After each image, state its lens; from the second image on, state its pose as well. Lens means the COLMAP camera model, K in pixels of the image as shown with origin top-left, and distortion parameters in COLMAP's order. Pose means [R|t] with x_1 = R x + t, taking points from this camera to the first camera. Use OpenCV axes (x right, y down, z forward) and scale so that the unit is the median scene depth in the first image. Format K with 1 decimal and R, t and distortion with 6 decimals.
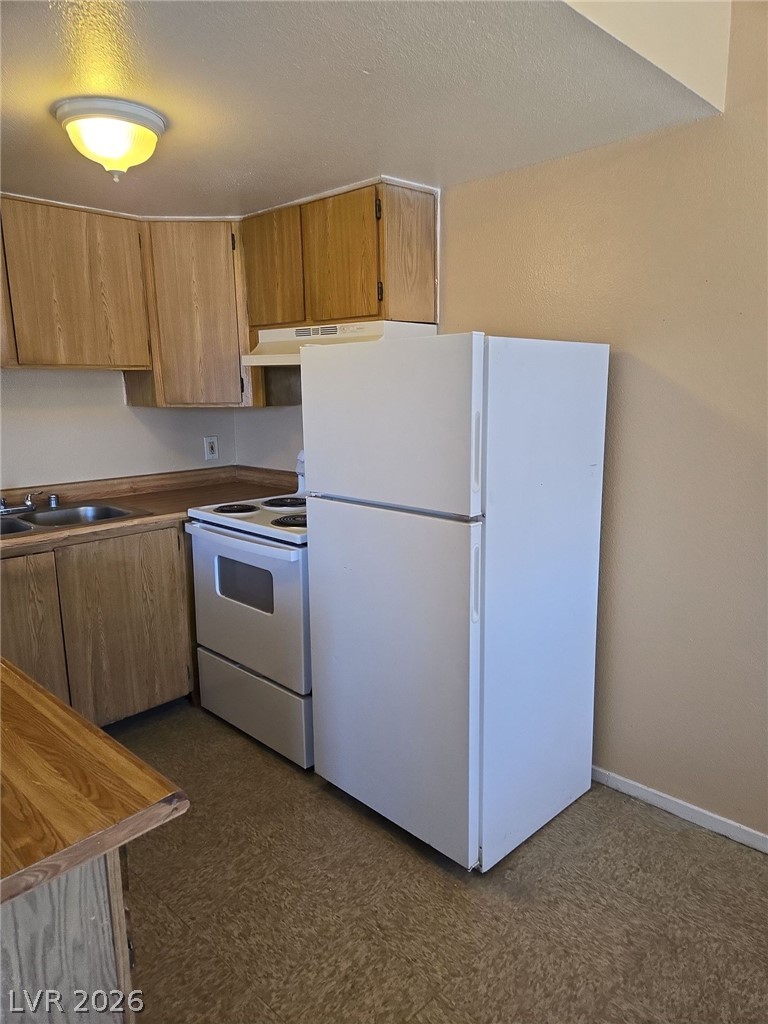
lens RADIAL K [[680.1, 0, 390.8], [0, 680.1, 512.2], [0, 0, 1]] dist [0.070749, -0.056230]
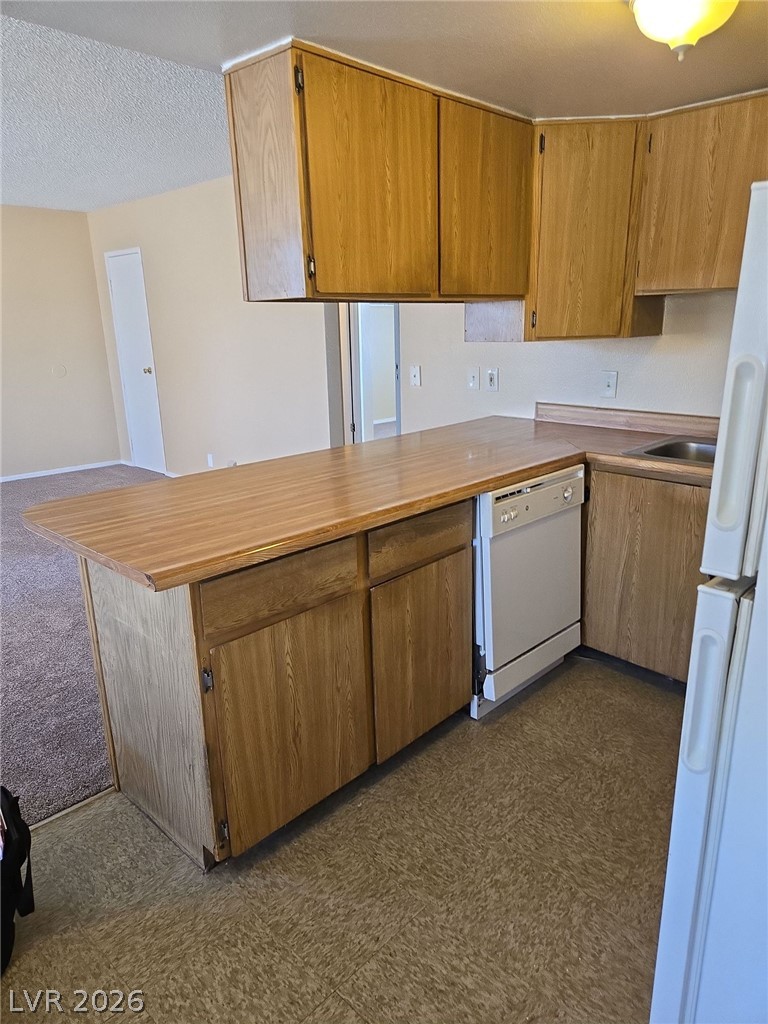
lens RADIAL K [[680.1, 0, 386.2], [0, 680.1, 513.5], [0, 0, 1]] dist [0.070749, -0.056230]
pose [[-0.012147, 0.279505, -0.960067, 0.416498], [-0.168510, 0.945834, 0.277493, -0.094761], [0.985625, 0.165151, 0.035611, 0.515339]]
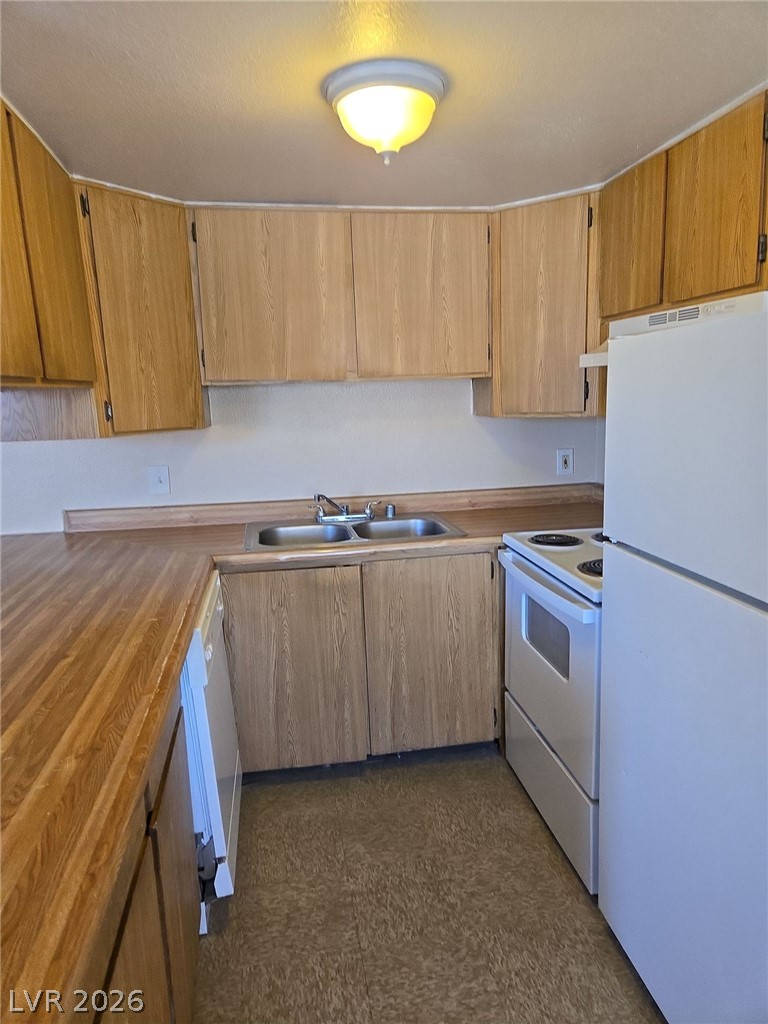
lens RADIAL K [[680.1, 0, 389.9], [0, 680.1, 512.1], [0, 0, 1]] dist [0.070749, -0.056230]
pose [[0.805043, 0.086429, -0.586887, 0.108719], [-0.086240, 0.995871, 0.028361, -0.050189], [0.586914, 0.027781, 0.809172, 0.231223]]
